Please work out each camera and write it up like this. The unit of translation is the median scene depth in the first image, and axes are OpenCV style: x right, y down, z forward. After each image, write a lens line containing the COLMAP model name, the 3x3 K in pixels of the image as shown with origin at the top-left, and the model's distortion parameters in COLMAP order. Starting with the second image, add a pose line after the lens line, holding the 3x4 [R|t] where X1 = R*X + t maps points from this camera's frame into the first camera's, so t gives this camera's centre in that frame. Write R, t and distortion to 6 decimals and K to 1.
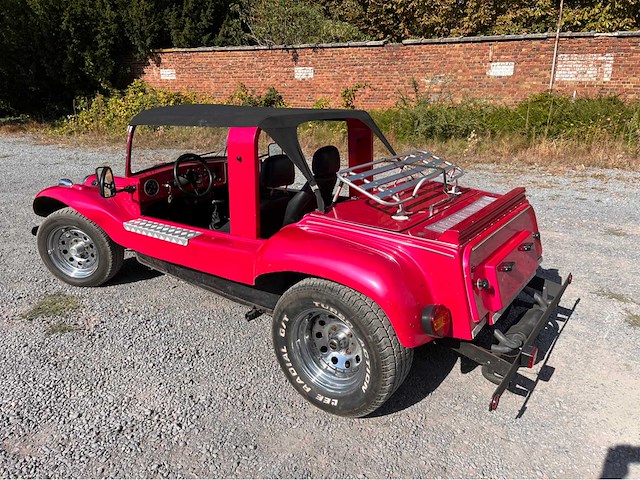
lens RADIAL K [[481.8, 0, 326.5], [0, 481.8, 235.3], [0, 0, 1]] dist [0.081780, -0.114749]
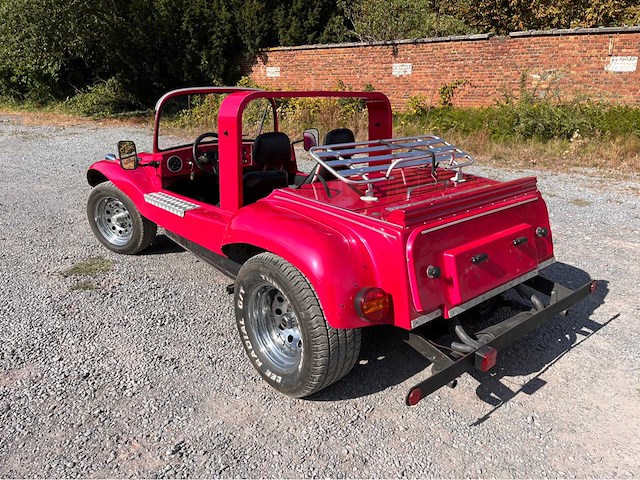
lens RADIAL K [[482.6, 0, 320.0], [0, 482.6, 240.0], [0, 0, 1]] dist [0.085148, -0.117706]
pose [[0.971271, 0.076887, -0.225215, 0.111546], [-0.075277, 0.997038, 0.015738, 0.014941], [0.225758, 0.001668, 0.974182, 0.021330]]
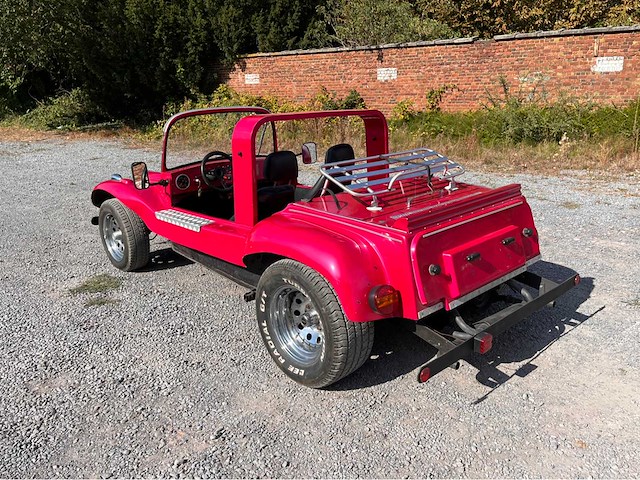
lens RADIAL K [[527.6, 0, 325.5], [0, 527.6, 226.2], [0, 0, 1]] dist [0.063544, -0.070696]
pose [[0.981881, 0.030404, -0.187044, 0.105769], [-0.038488, 0.998469, -0.039739, 0.021881], [0.185549, 0.046218, 0.981548, -0.067400]]
